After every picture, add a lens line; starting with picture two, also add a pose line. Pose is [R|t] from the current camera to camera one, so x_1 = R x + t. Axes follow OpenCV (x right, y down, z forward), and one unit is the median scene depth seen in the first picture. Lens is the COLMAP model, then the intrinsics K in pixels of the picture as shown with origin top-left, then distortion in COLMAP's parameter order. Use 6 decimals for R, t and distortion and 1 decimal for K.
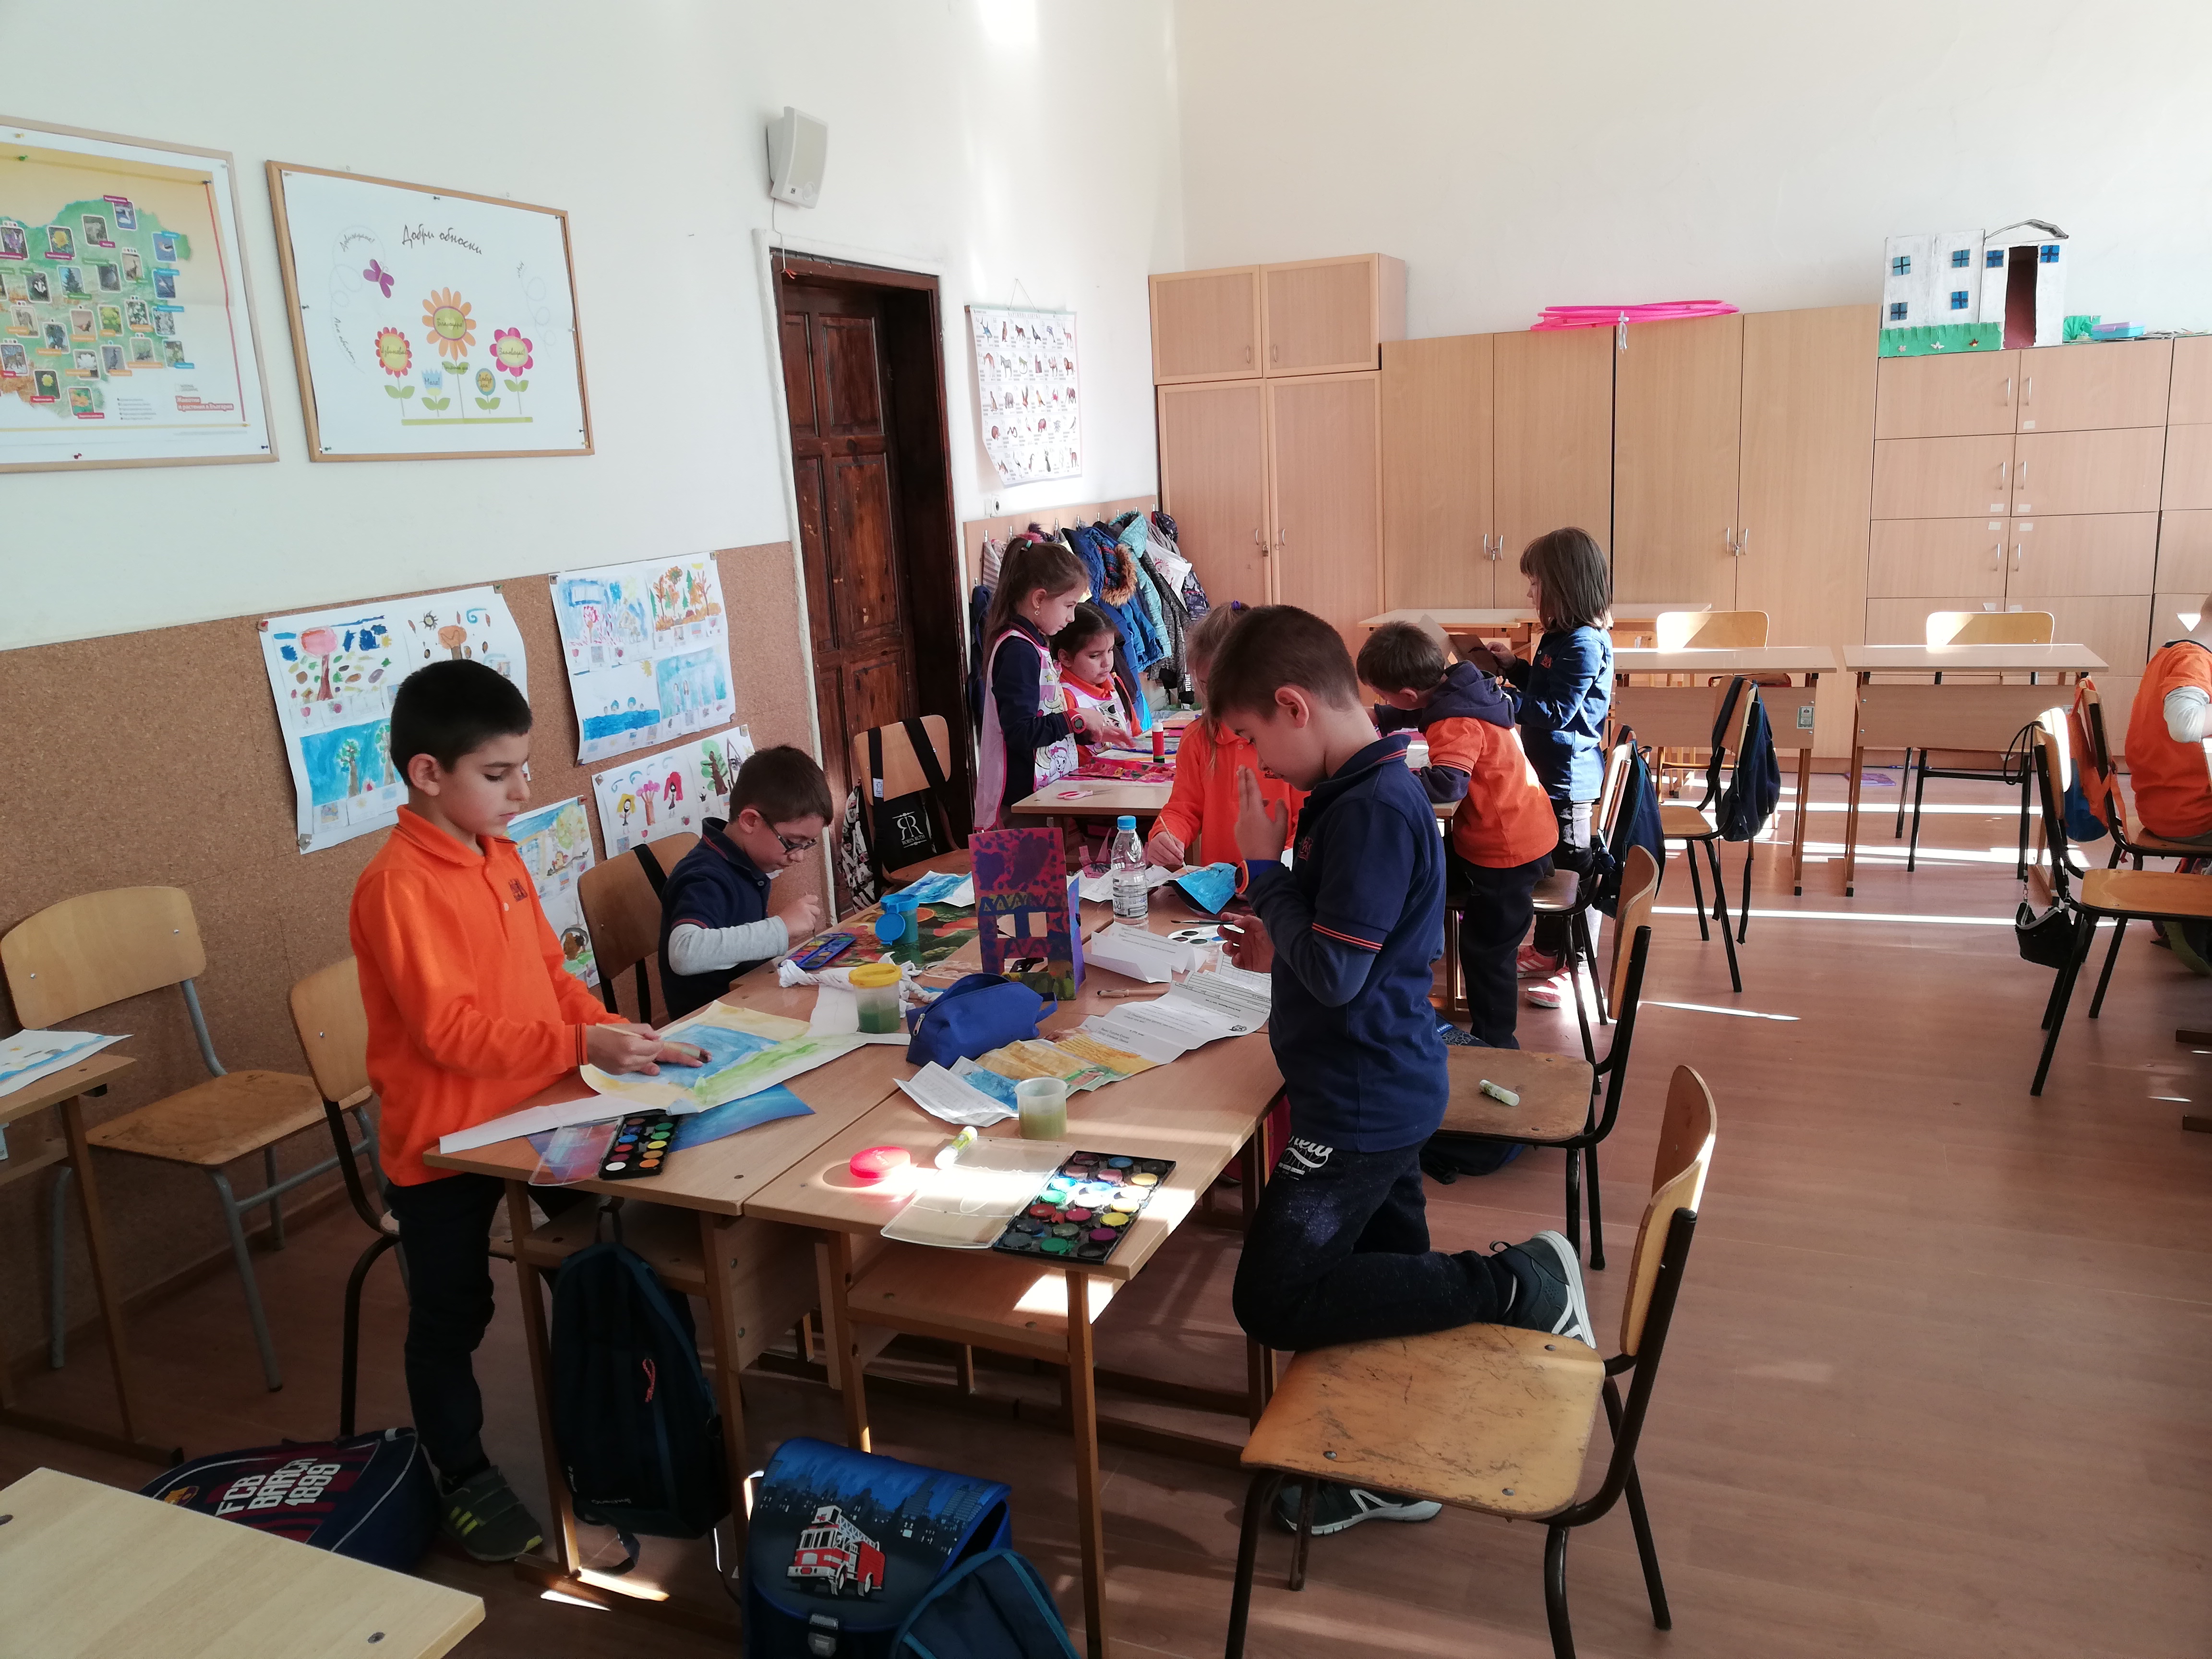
lens RADIAL K [[1729.4, 0, 1106.0], [0, 1729.4, 829.5], [0, 0, 1]] dist [0.062350, -0.051643]
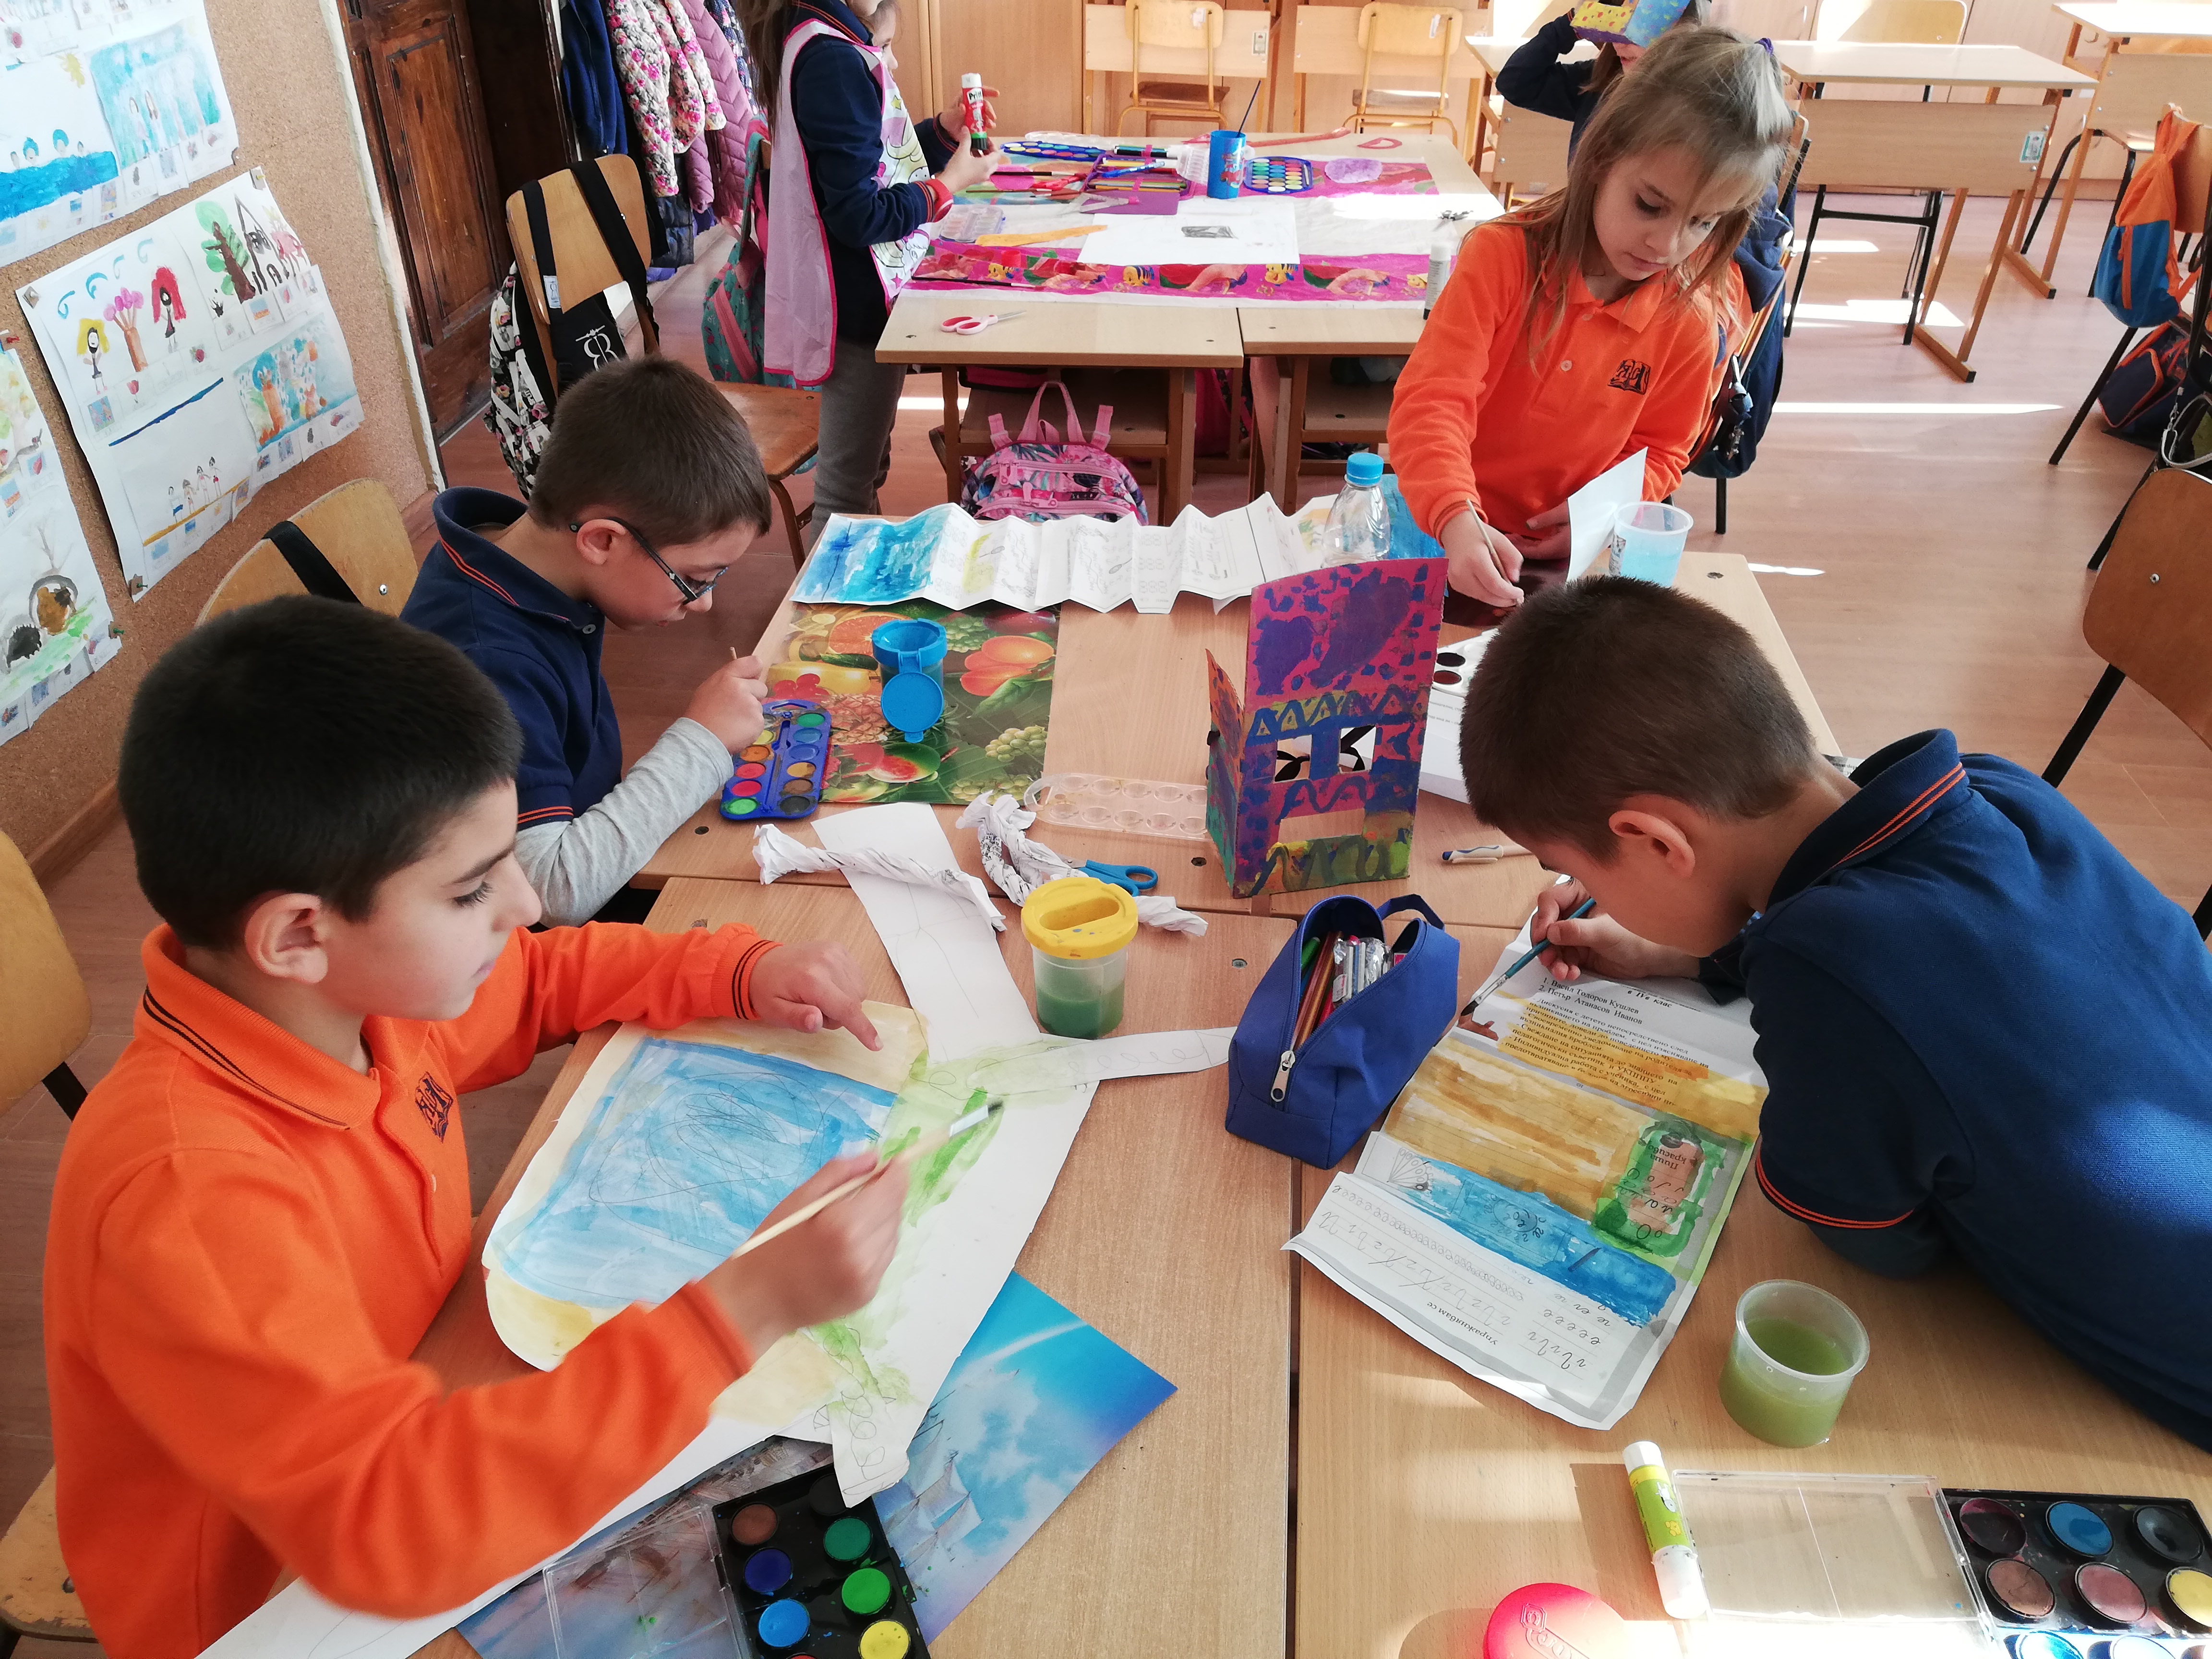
lens RADIAL K [[1715.6, 0, 1106.0], [0, 1715.6, 829.5], [0, 0, 1]] dist [0.068410, -0.063677]
pose [[0.949952, -0.119851, 0.288491, -0.143813], [0.014424, 0.939321, 0.342737, -0.052131], [-0.312063, -0.321423, 0.894038, 0.340625]]
